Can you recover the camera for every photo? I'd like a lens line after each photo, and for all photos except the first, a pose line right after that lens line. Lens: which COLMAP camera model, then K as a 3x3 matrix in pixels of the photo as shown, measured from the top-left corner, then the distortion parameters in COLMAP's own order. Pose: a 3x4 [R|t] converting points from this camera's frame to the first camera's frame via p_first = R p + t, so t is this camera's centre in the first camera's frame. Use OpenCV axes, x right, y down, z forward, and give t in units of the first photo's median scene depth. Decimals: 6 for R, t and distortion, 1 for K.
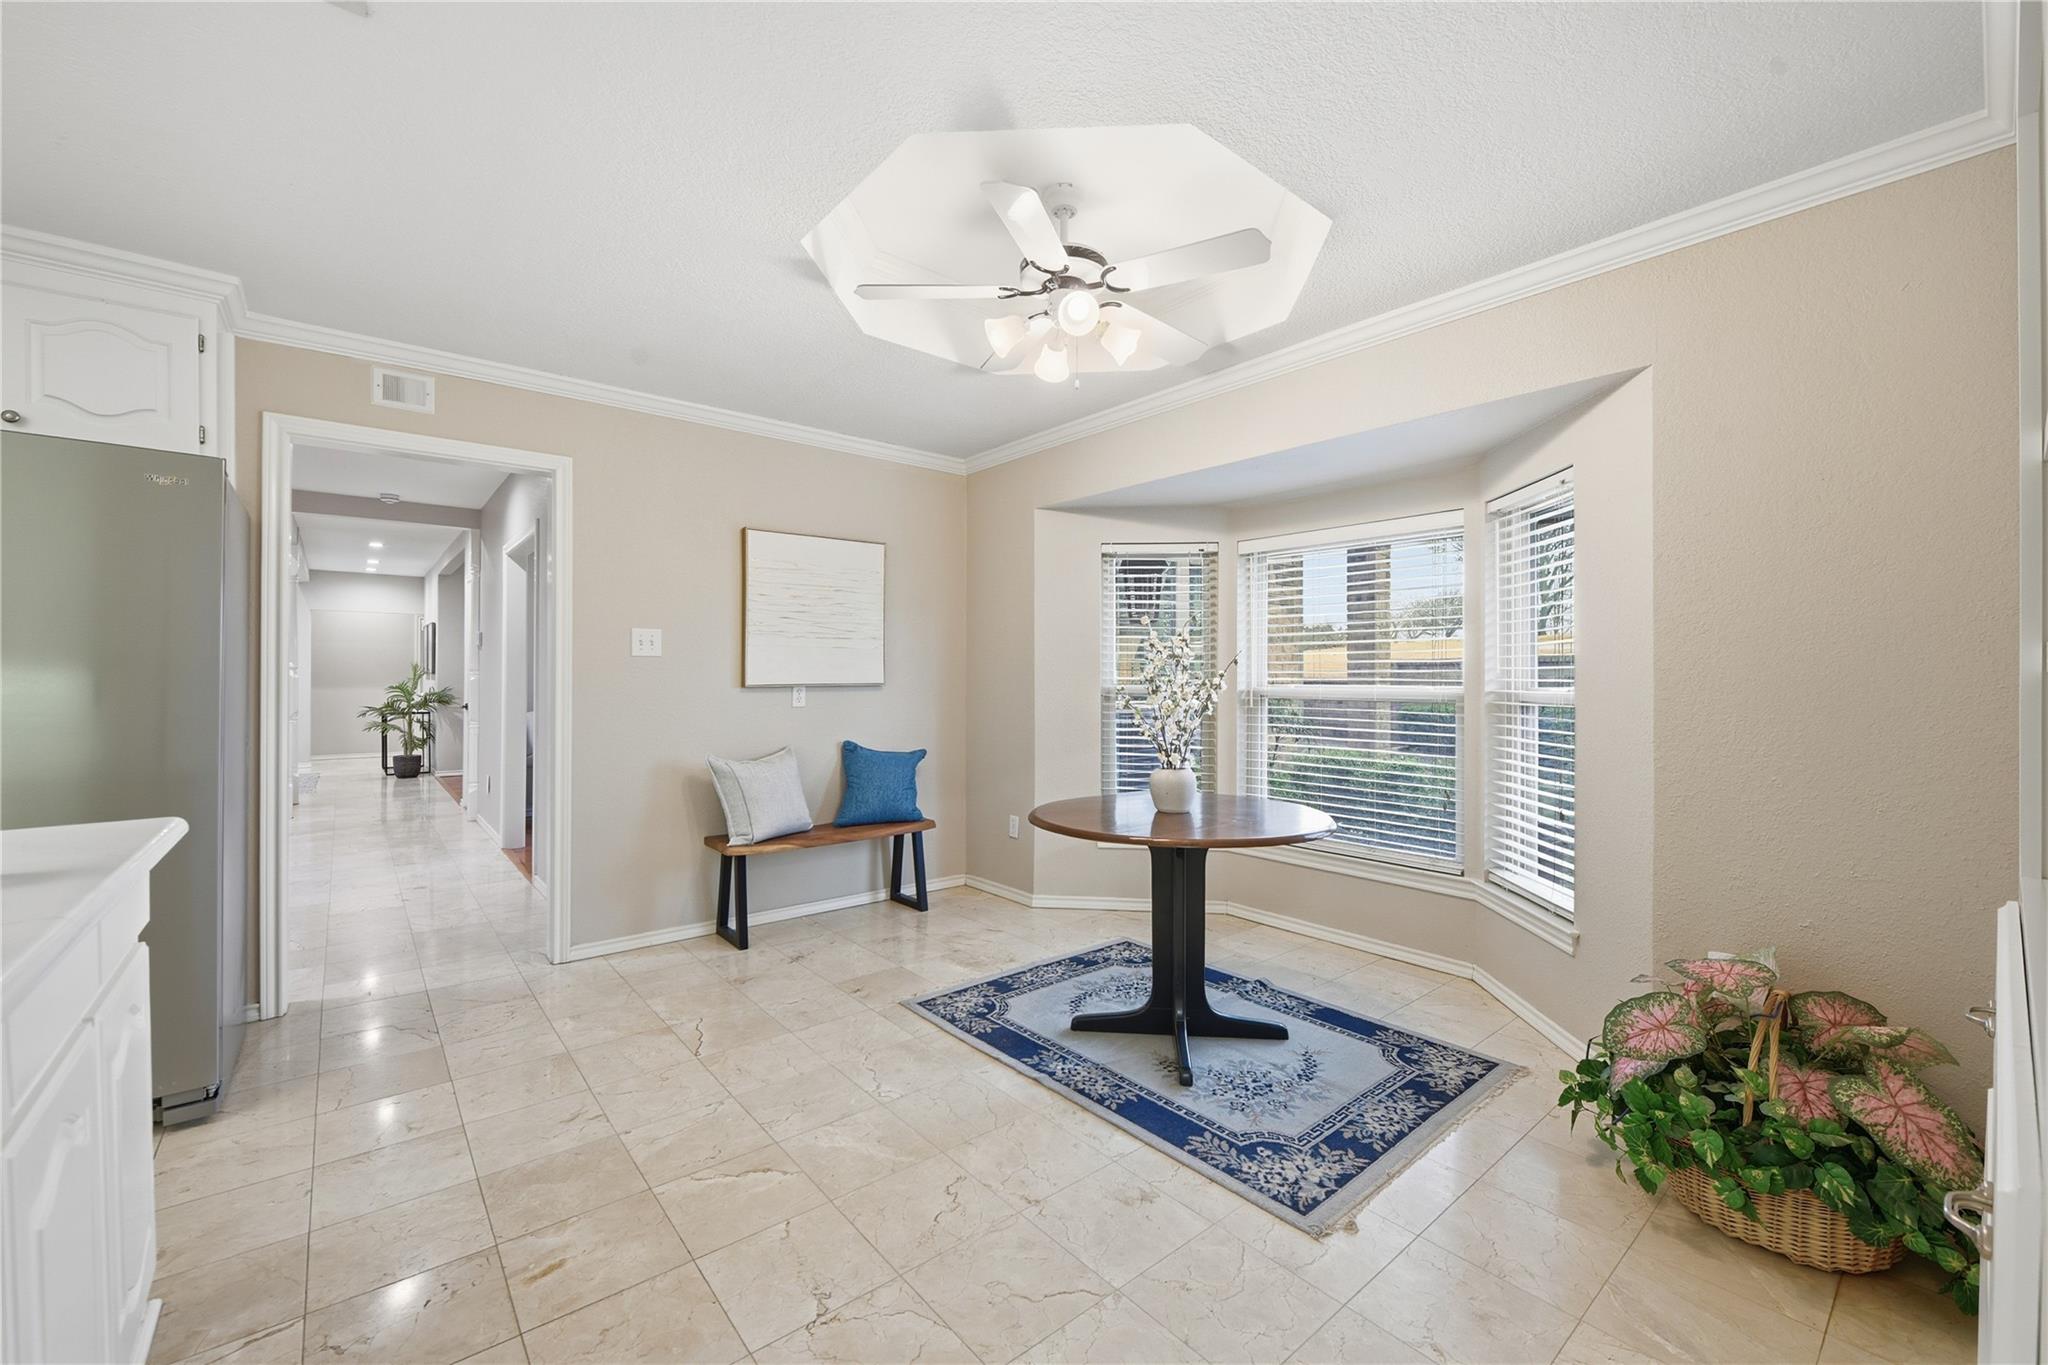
lens RADIAL K [[819.5, 0, 1024.7], [0, 819.5, 670.2], [0, 0, 1]] dist [0.001315, 0.000257]
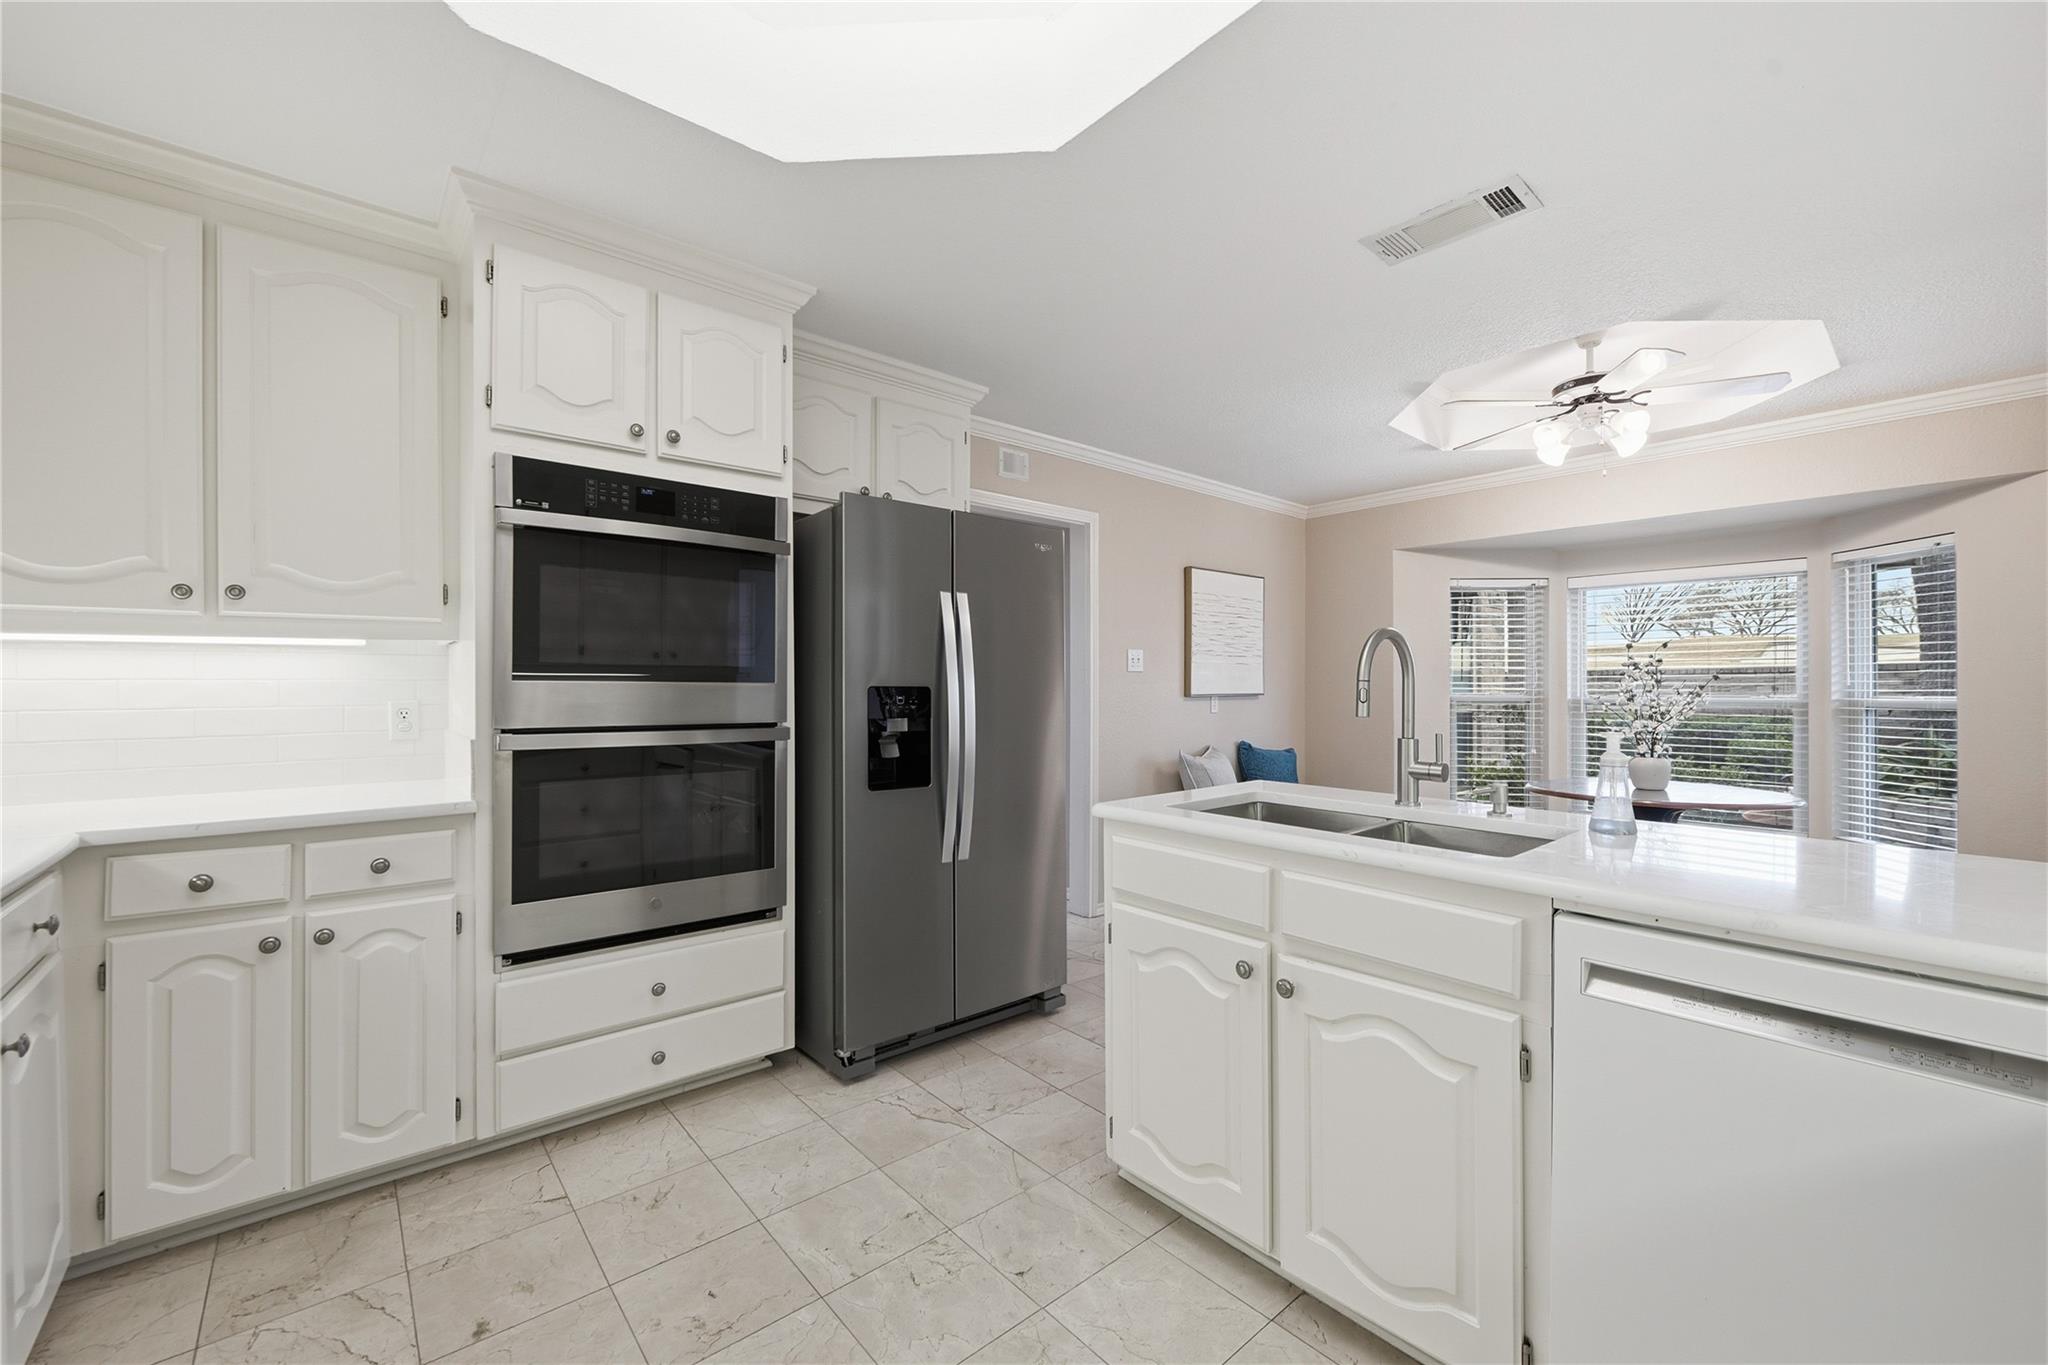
lens RADIAL K [[819.5, 0, 1023.1], [0, 819.5, 691.2], [0, 0, 1]] dist [0.001315, 0.000257]
pose [[0.999797, 0.001141, 0.020110, -0.617799], [-0.001333, 0.999953, 0.009554, 0.001988], [-0.020098, -0.009579, 0.999752, -0.228836]]
